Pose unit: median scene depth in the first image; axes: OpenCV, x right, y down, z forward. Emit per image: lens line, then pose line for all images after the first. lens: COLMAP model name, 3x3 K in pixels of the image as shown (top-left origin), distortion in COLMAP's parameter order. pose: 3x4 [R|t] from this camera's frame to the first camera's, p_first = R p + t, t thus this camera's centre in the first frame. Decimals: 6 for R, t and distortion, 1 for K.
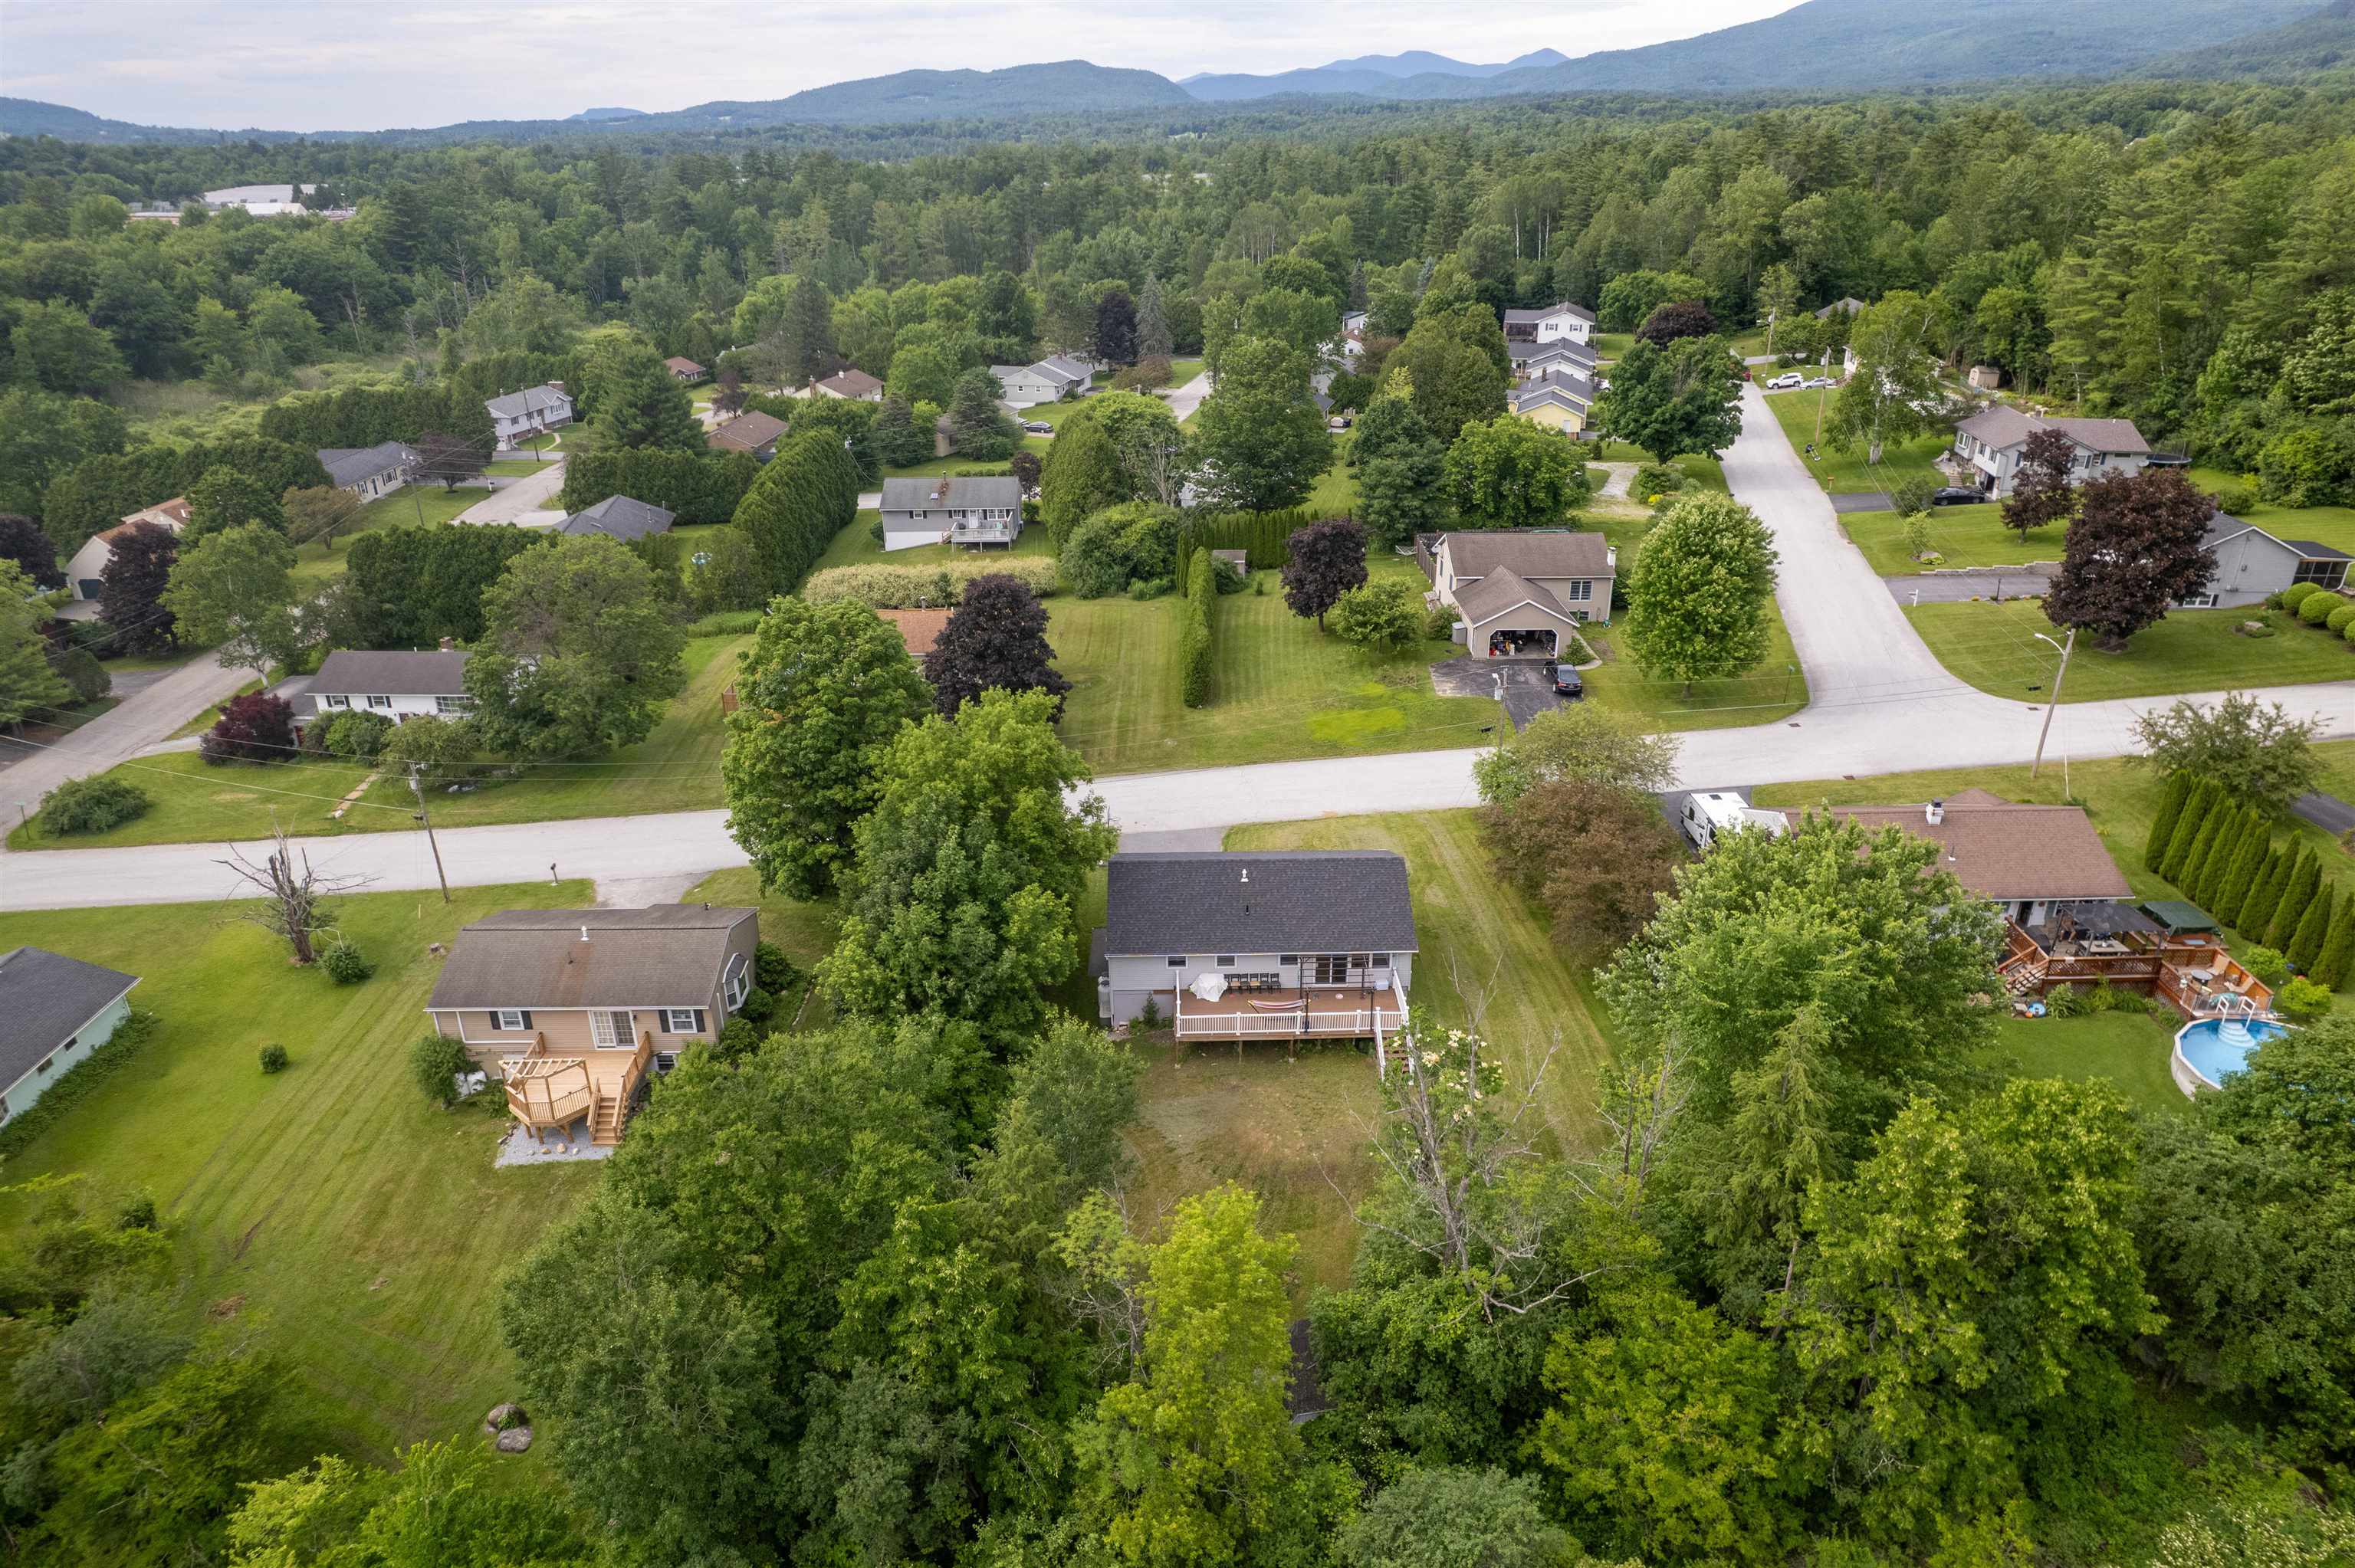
lens RADIAL K [[1507.2, 0, 1172.7], [0, 1507.2, 798.9], [0, 0, 1]] dist [-0.077318, 0.086427]
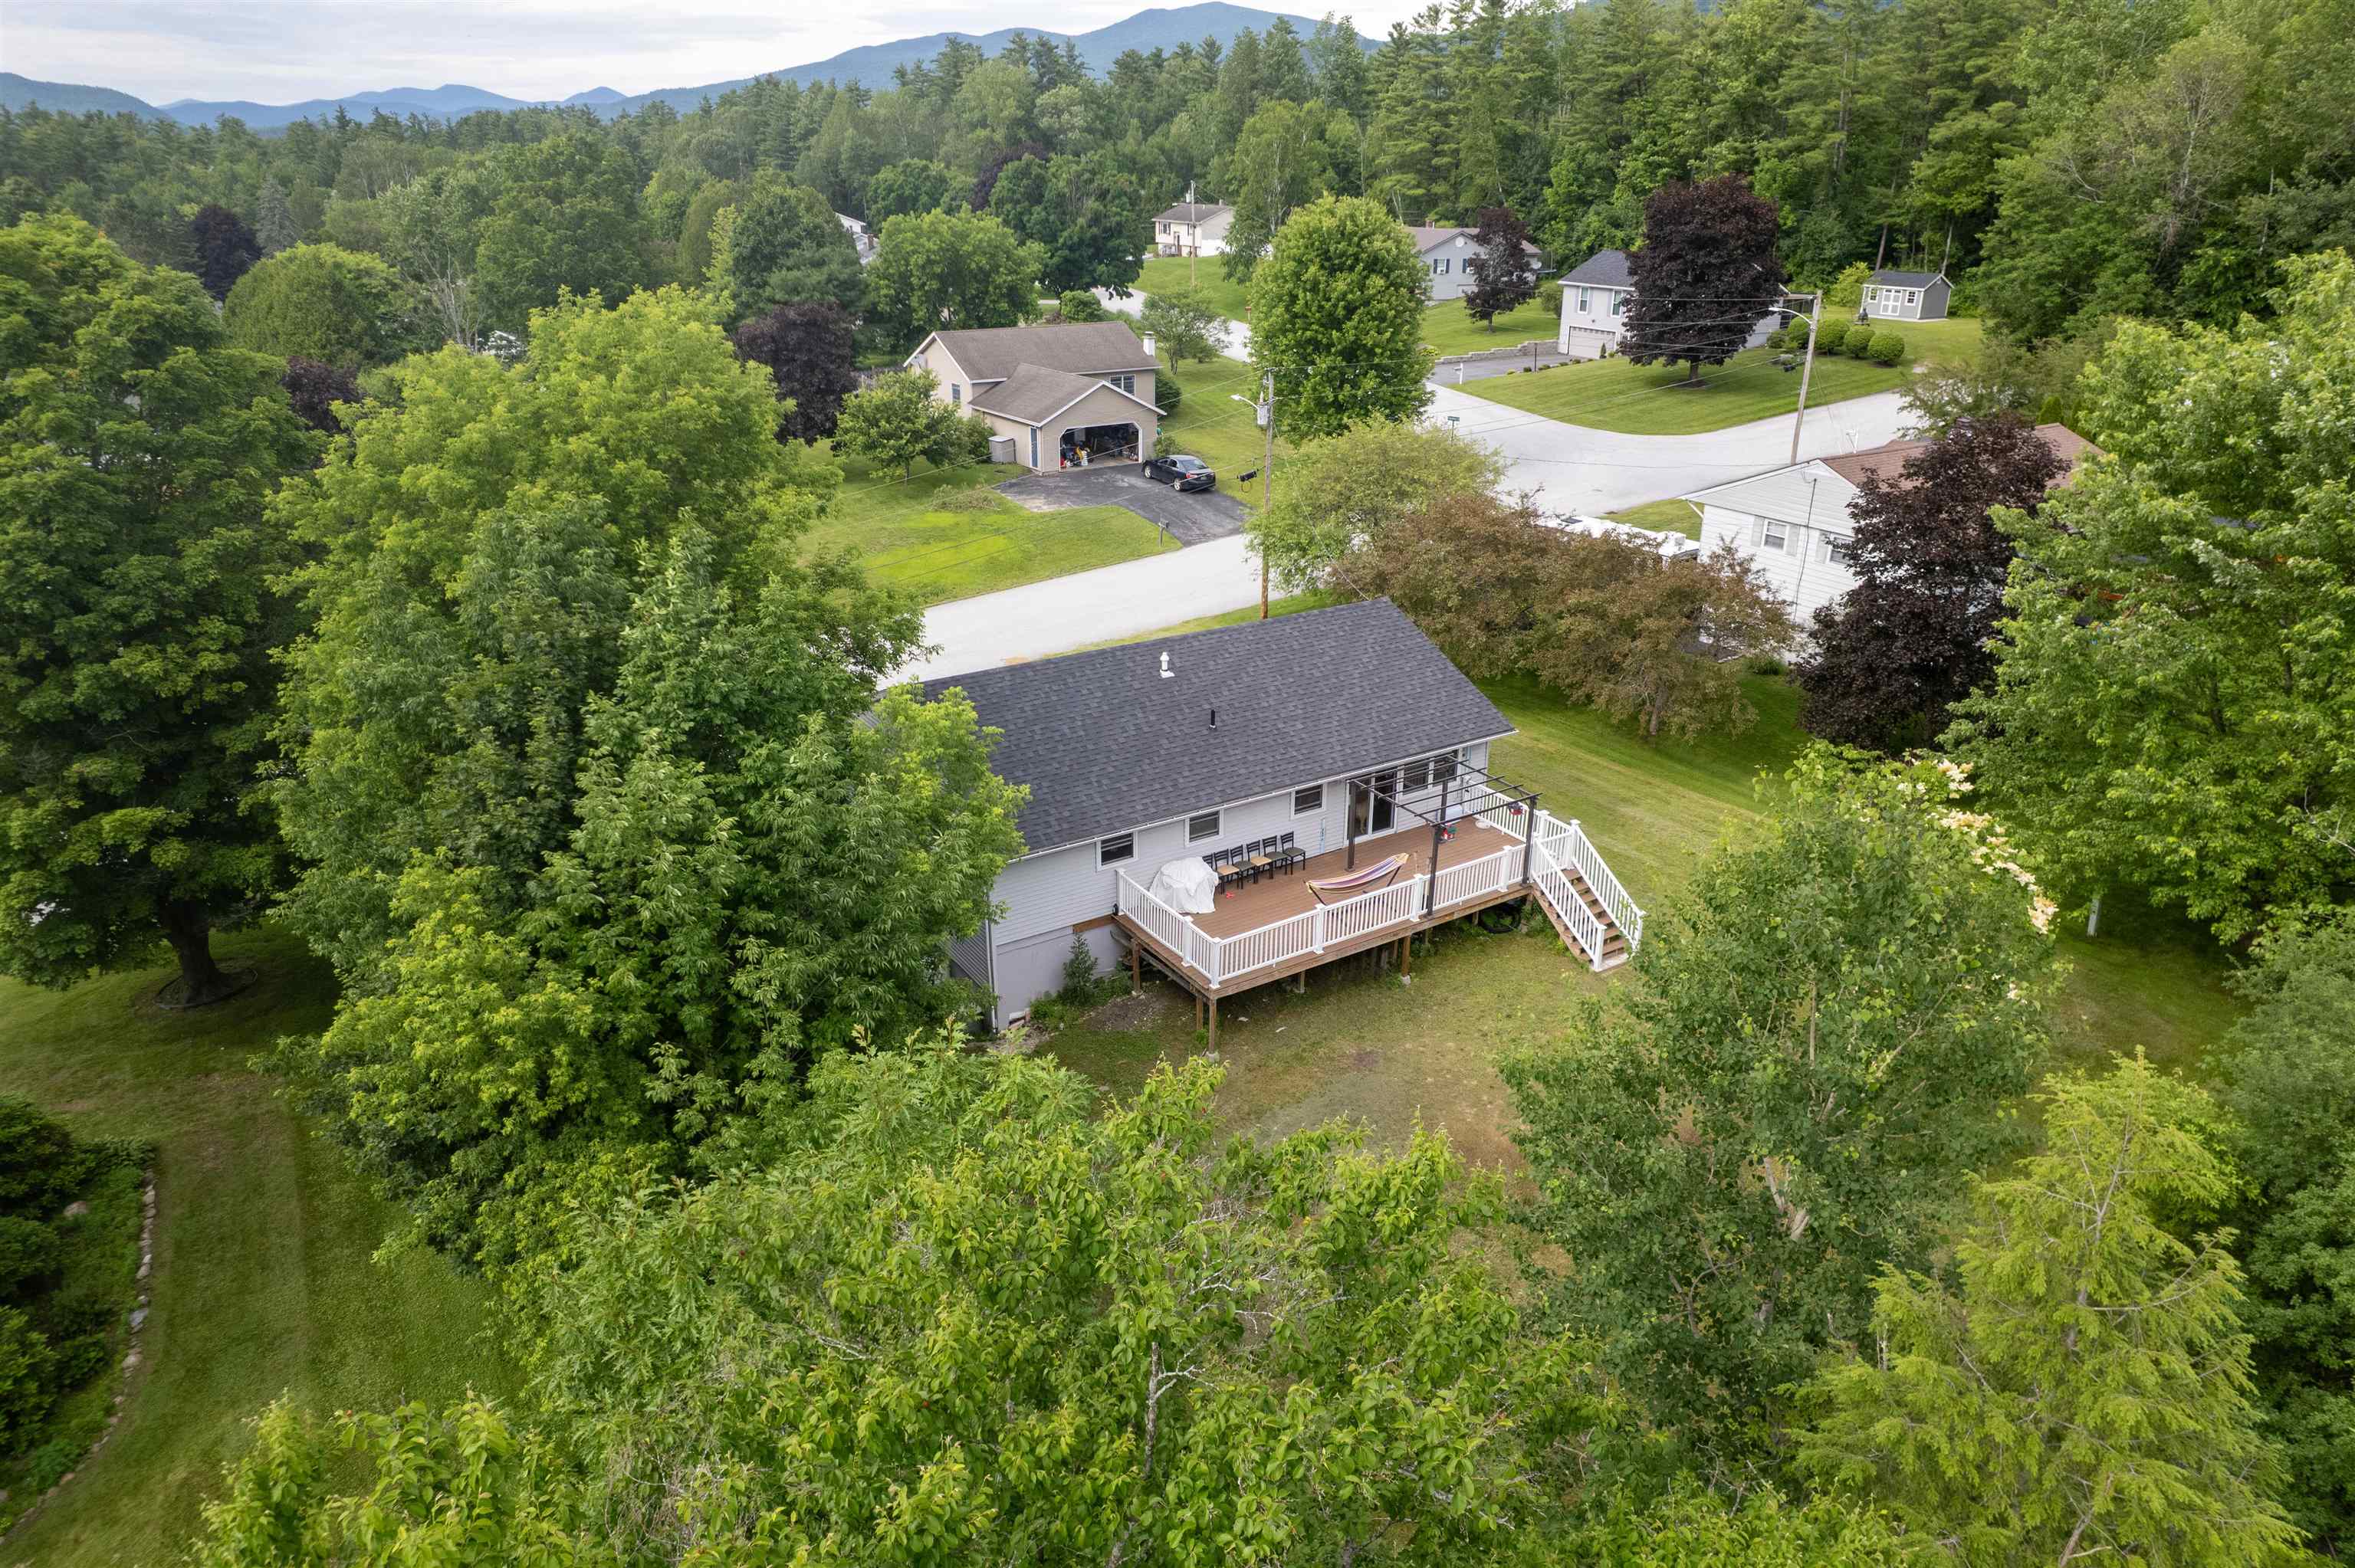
lens RADIAL K [[1507.2, 0, 1172.7], [0, 1507.2, 798.9], [0, 0, 1]] dist [-0.077318, 0.086427]
pose [[0.845900, -0.192789, 0.497278, -0.141537], [0.207329, 0.977914, 0.026446, 0.055838], [-0.491394, 0.080730, 0.867188, 0.388264]]
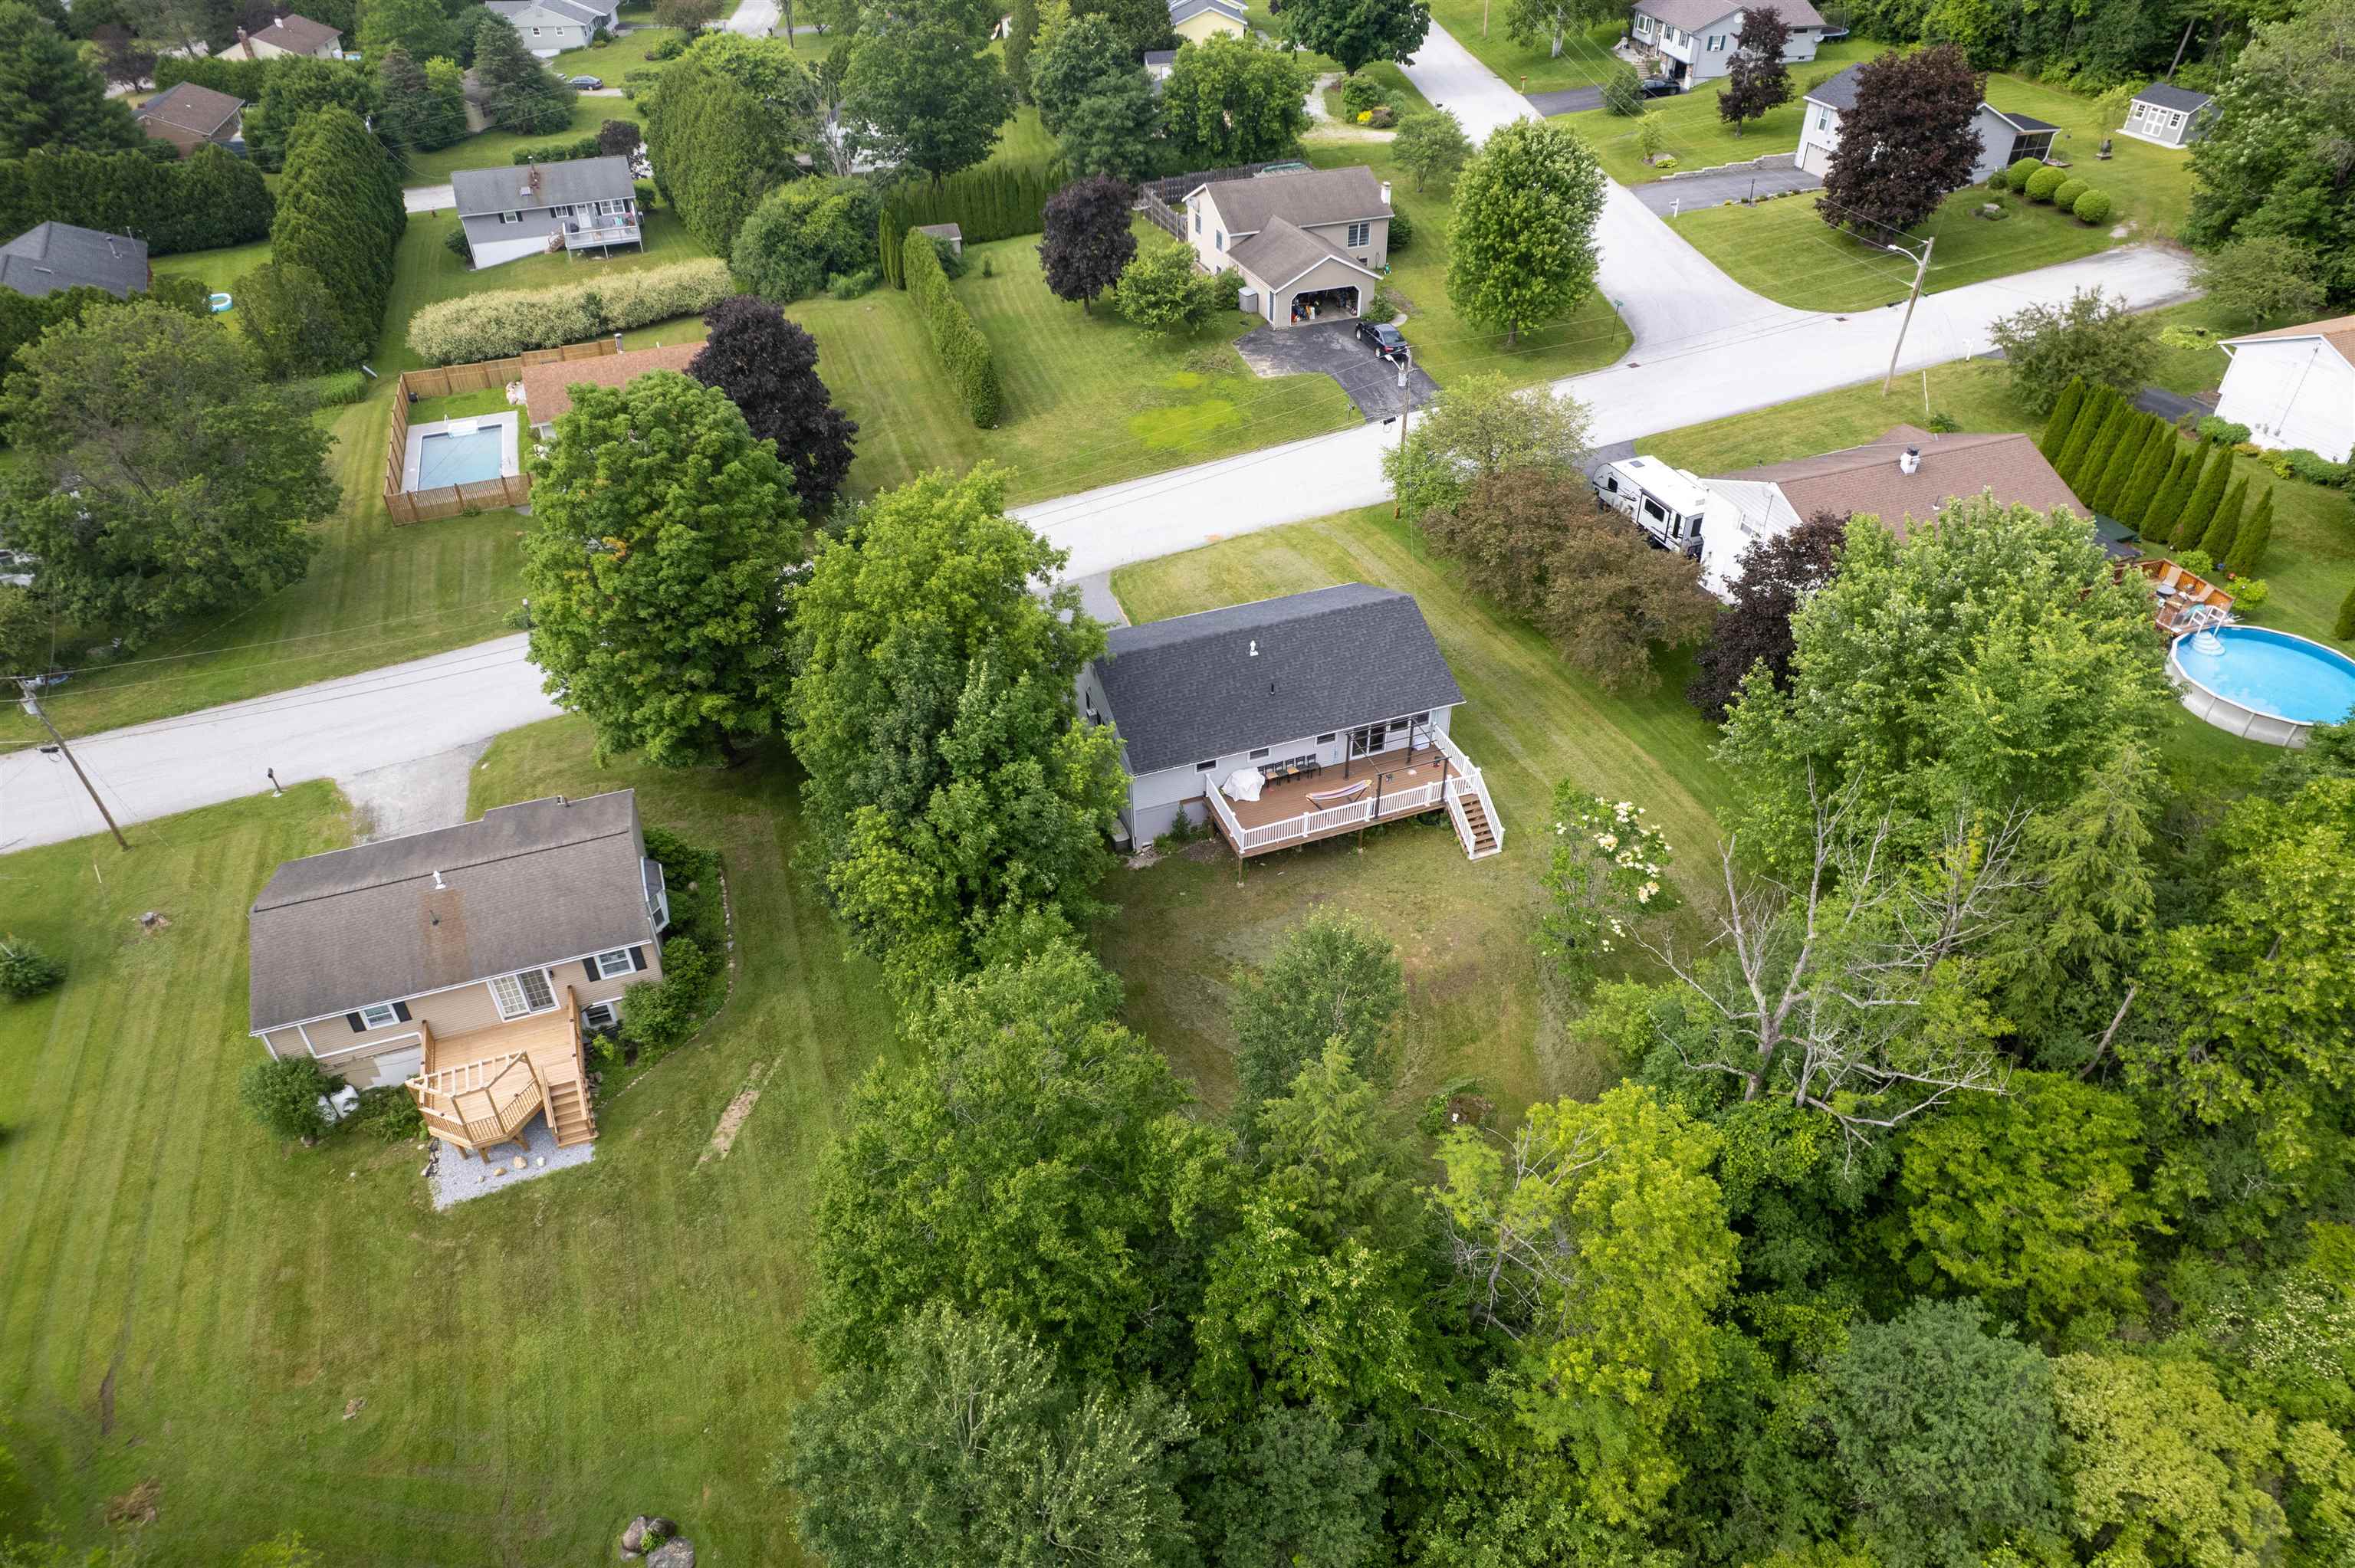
lens RADIAL K [[1507.2, 0, 1172.7], [0, 1507.2, 798.9], [0, 0, 1]] dist [-0.077318, 0.086427]
pose [[0.942494, -0.205043, 0.263935, -0.163081], [0.138834, 0.958531, 0.248885, -0.058855], [-0.304022, -0.197929, 0.931877, 0.135962]]
